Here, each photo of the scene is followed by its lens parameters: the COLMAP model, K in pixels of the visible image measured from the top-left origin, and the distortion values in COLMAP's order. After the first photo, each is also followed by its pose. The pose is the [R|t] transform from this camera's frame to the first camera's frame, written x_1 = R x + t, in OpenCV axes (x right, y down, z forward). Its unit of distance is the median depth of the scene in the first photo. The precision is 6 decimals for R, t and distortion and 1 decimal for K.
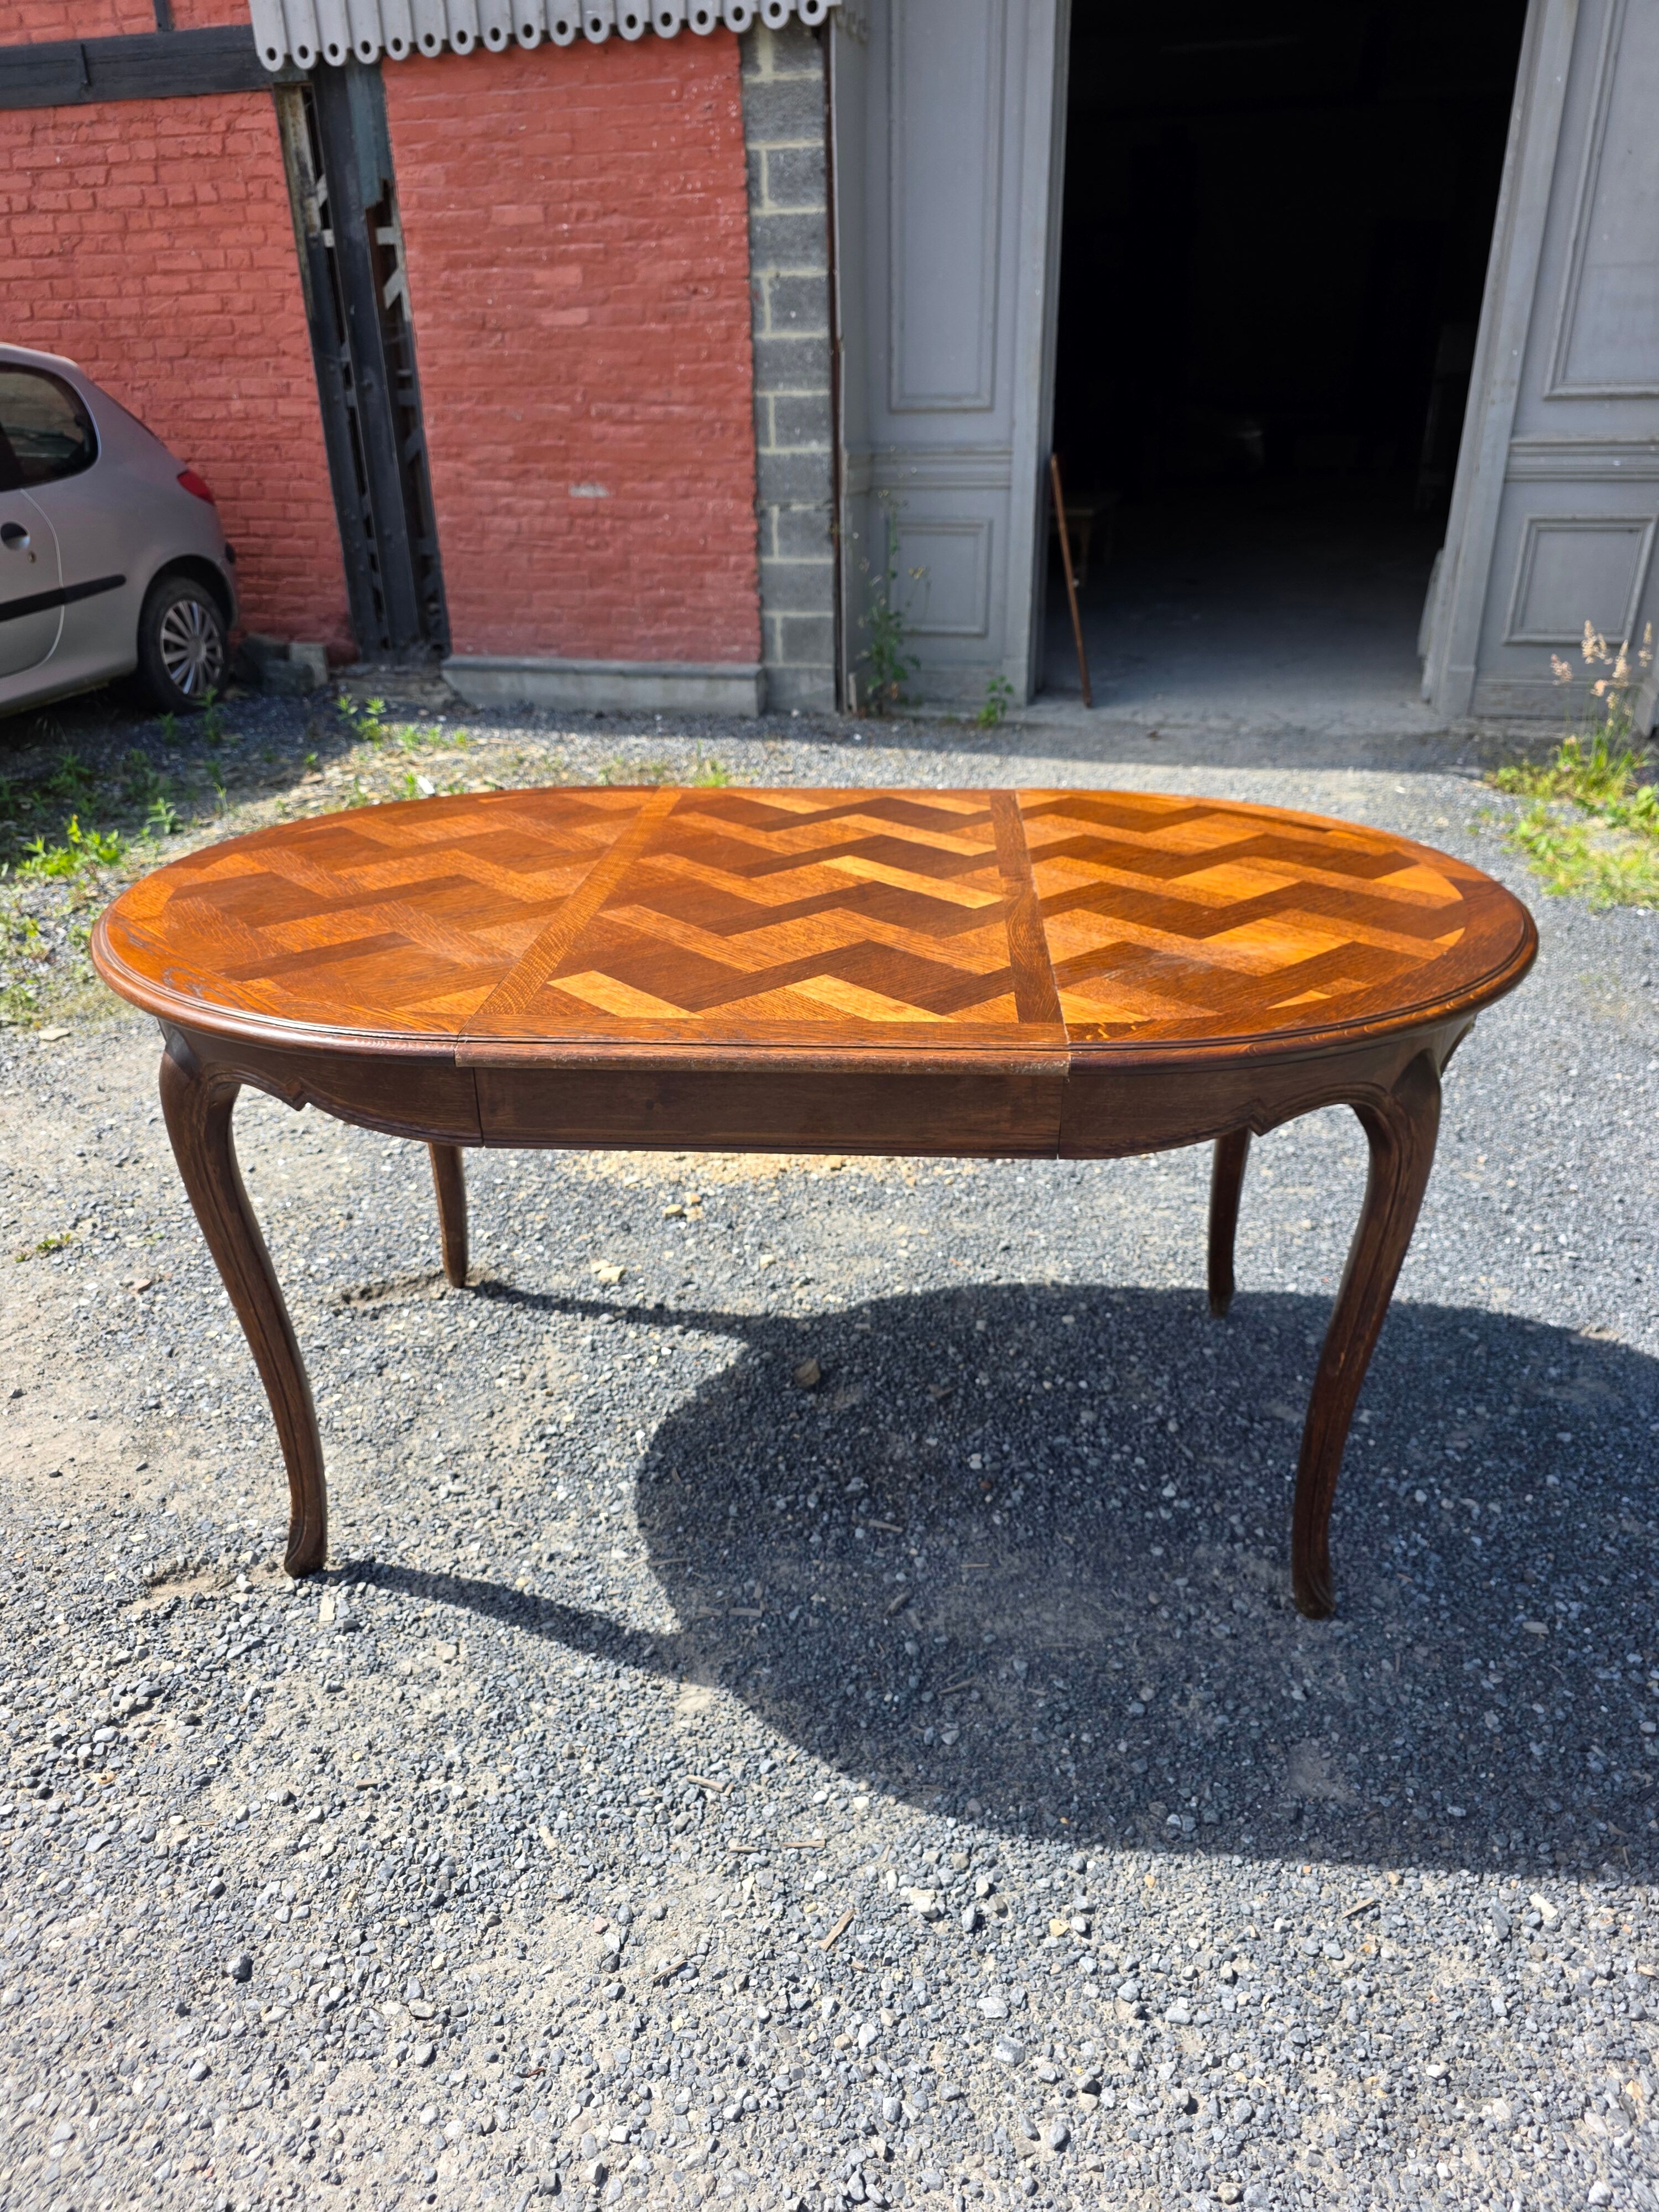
lens RADIAL K [[1446.9, 0, 827.4], [0, 1446.9, 1114.6], [0, 0, 1]] dist [0.043143, -0.044317]
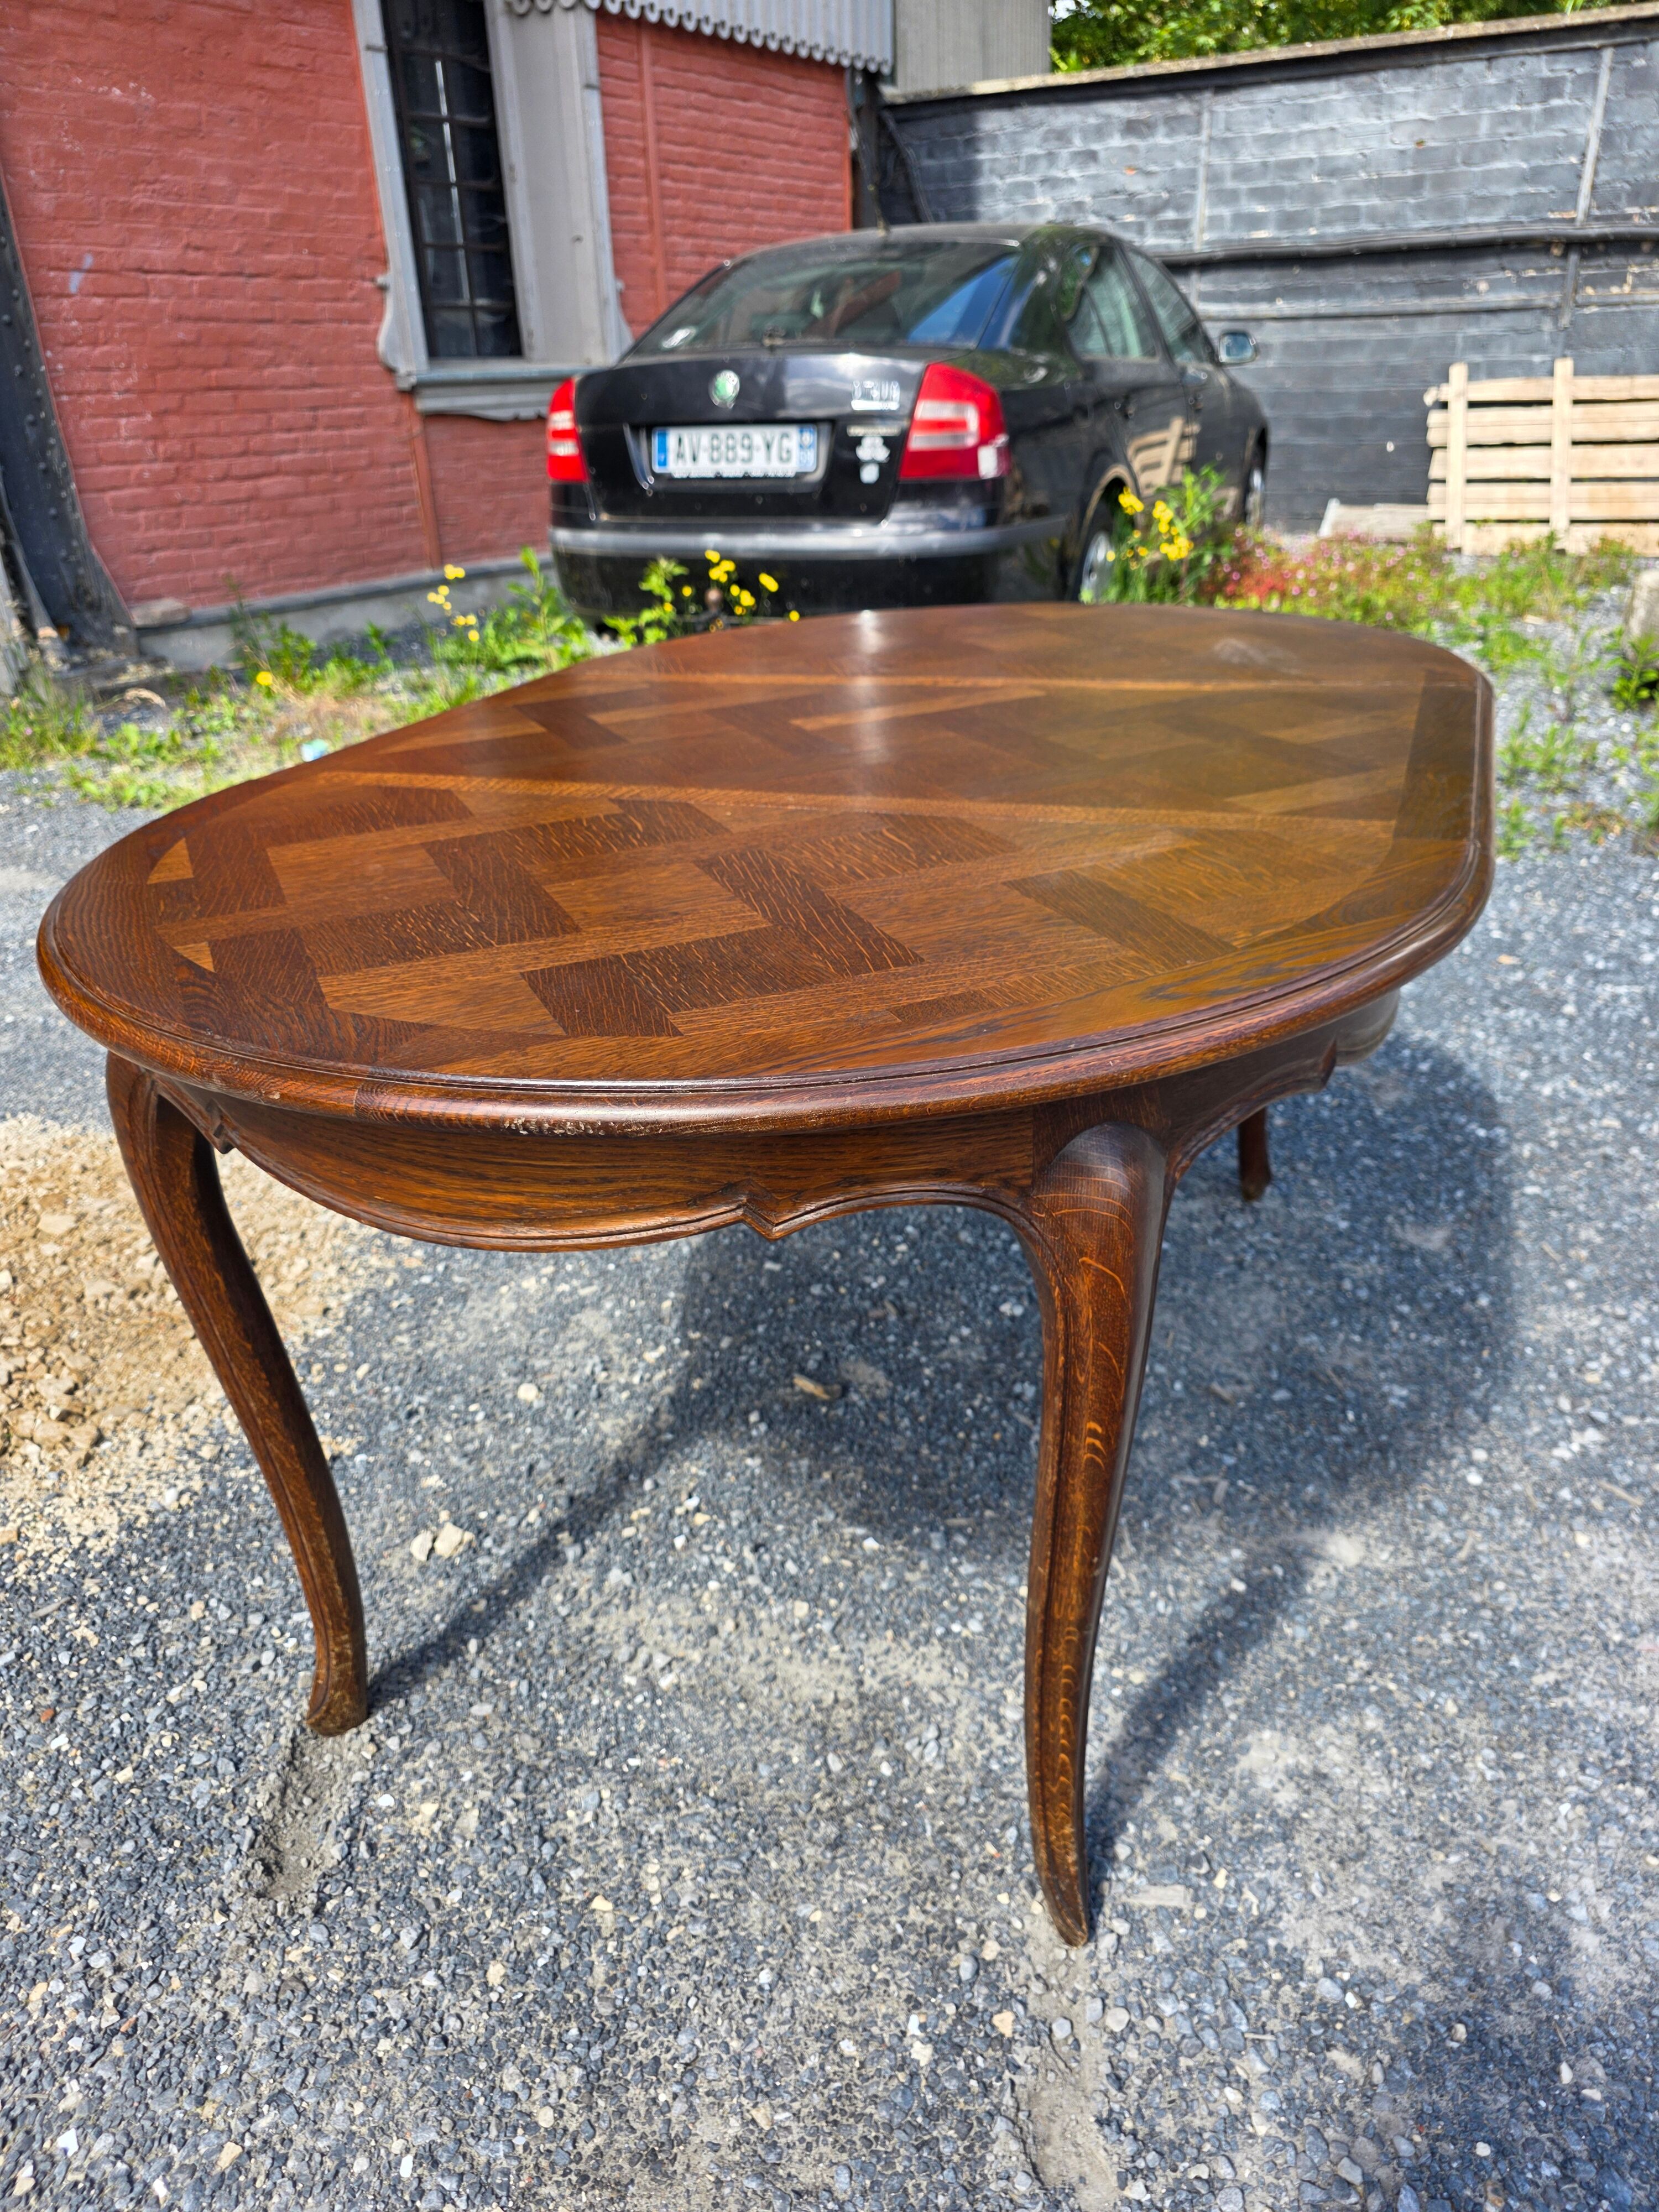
lens RADIAL K [[1516.3, 0, 815.6], [0, 1516.3, 1129.8], [0, 0, 1]] dist [0.016948, -0.013276]
pose [[0.299143, -0.433258, 0.850177, -0.752758], [0.443938, 0.851869, 0.277917, -0.200234], [-0.844649, 0.294289, 0.447171, 0.654284]]
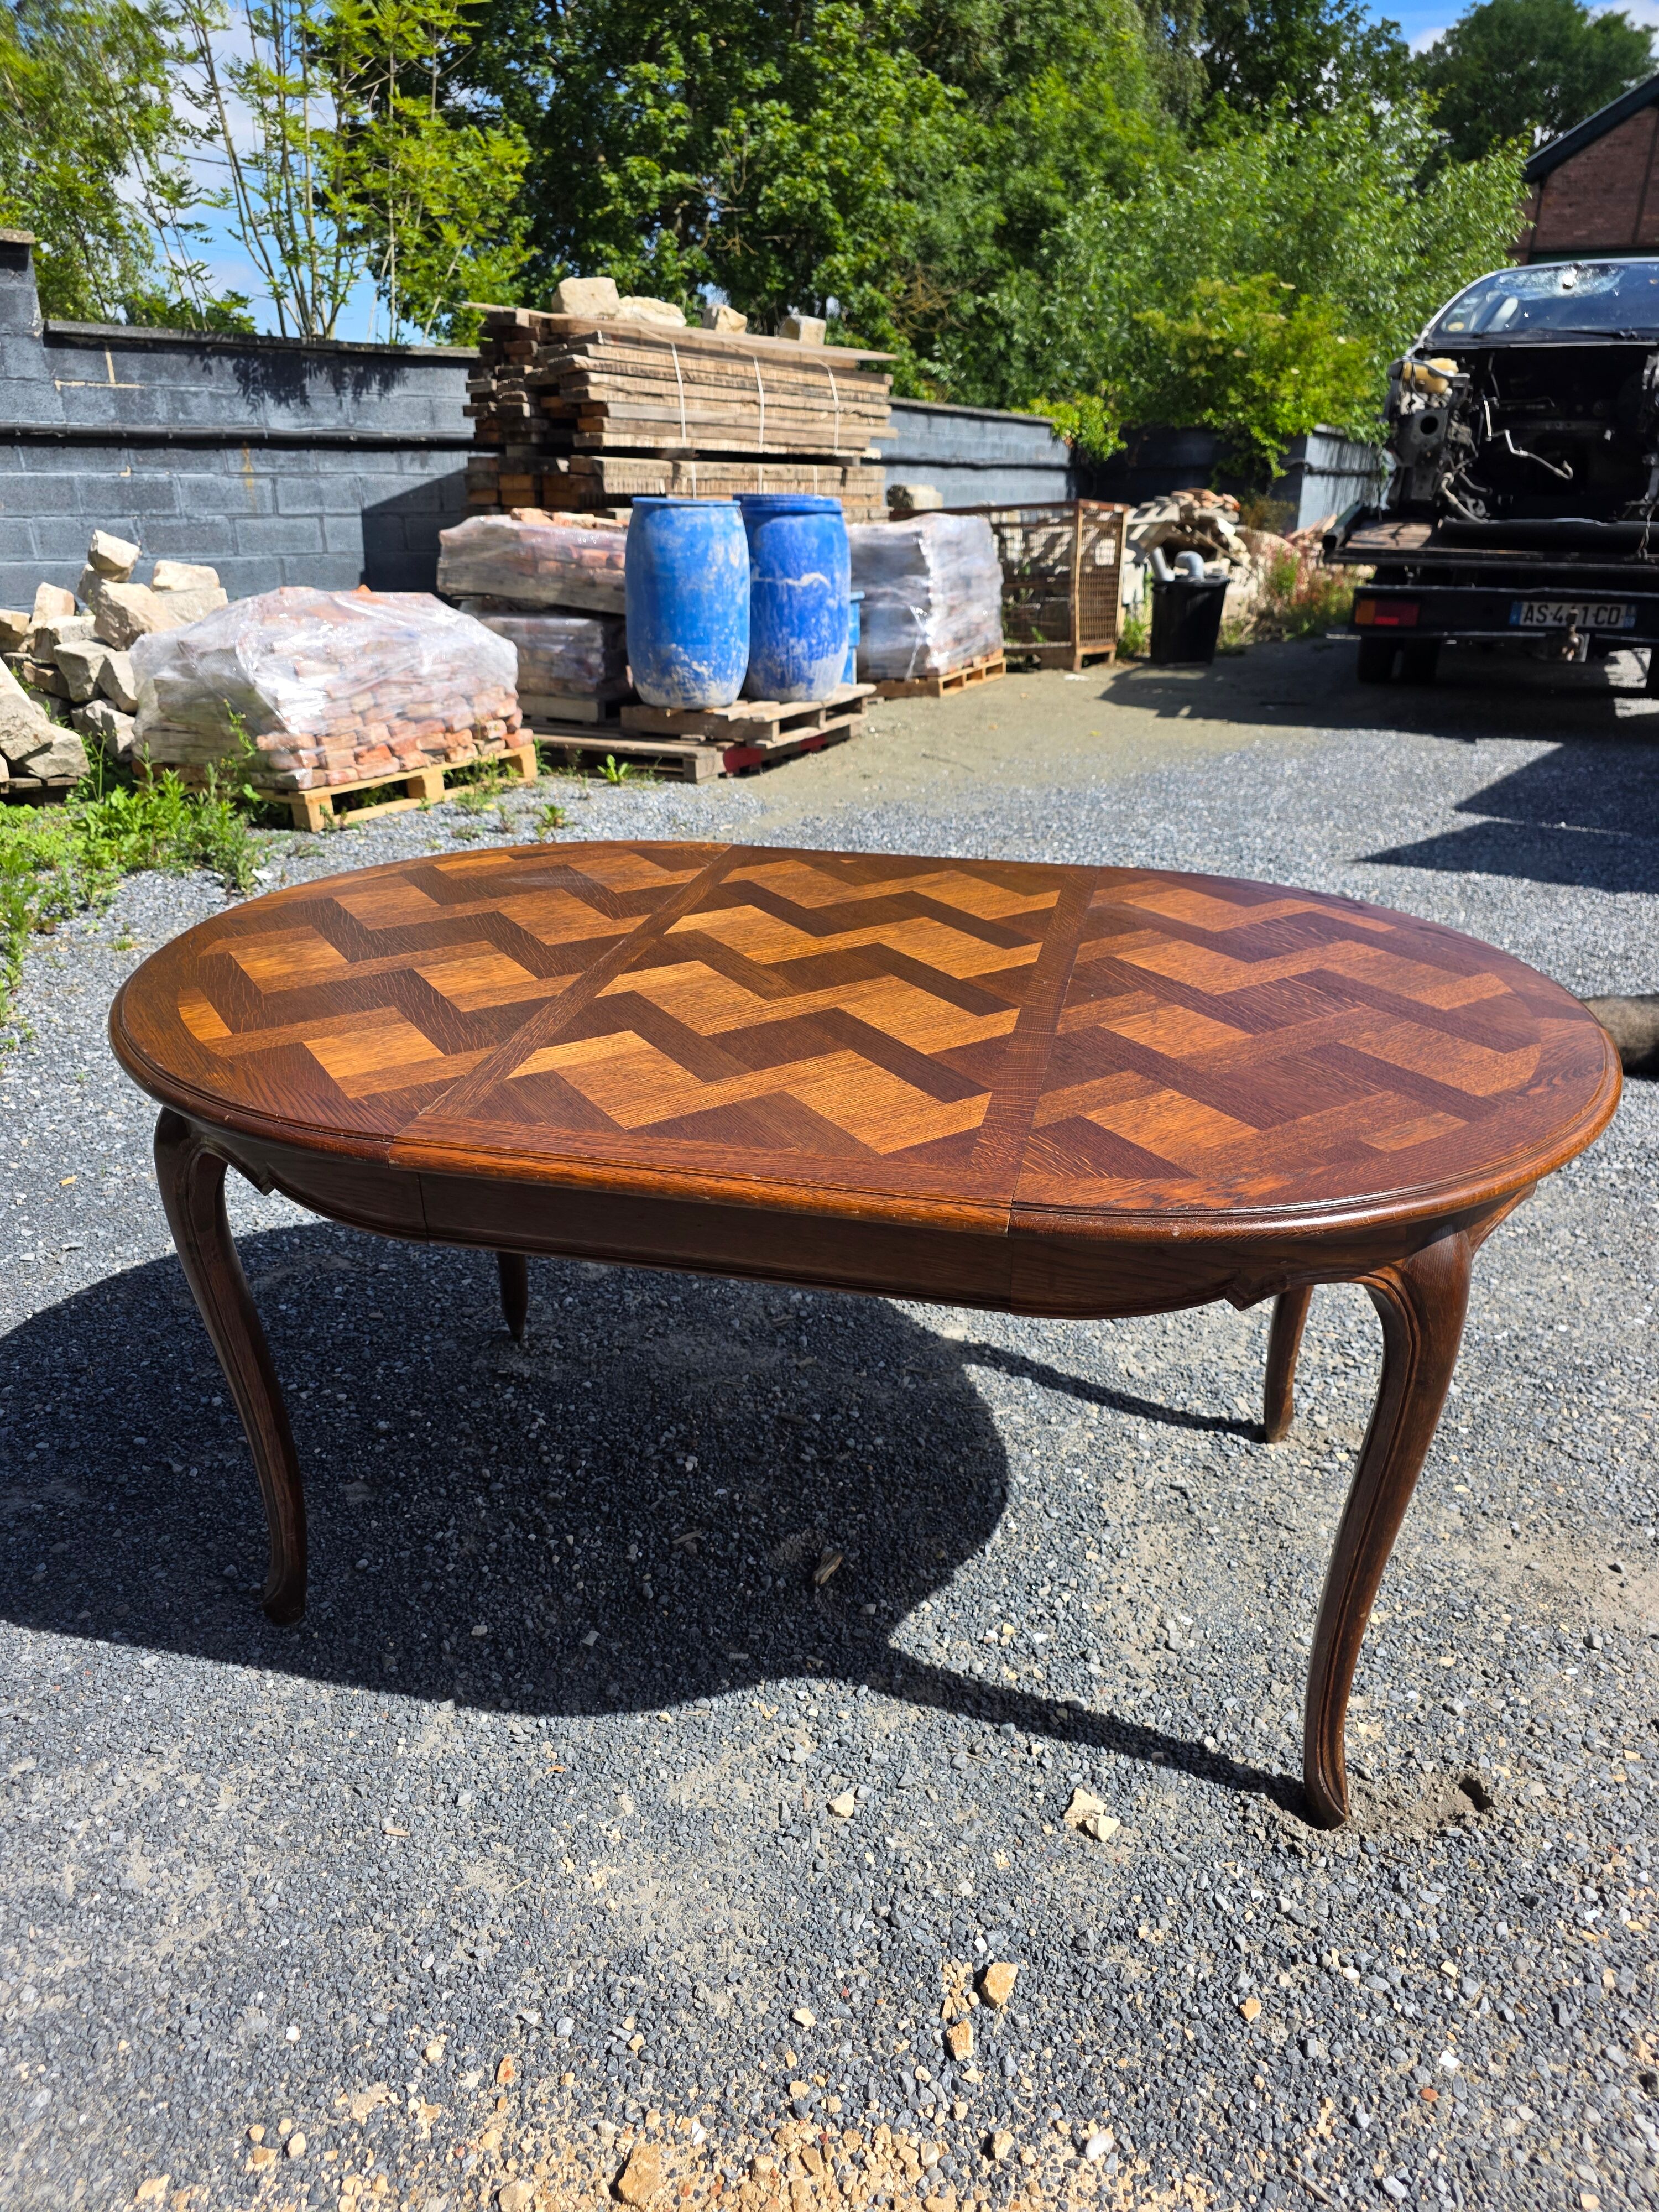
lens RADIAL K [[1488.2, 0, 829.4], [0, 1488.2, 1138.2], [0, 0, 1]] dist [0.046176, -0.040061]
pose [[-0.987031, -0.057958, 0.149705, -0.152256], [0.078139, 0.641168, 0.763412, -0.762580], [-0.140232, 0.765209, -0.628324, 1.539731]]
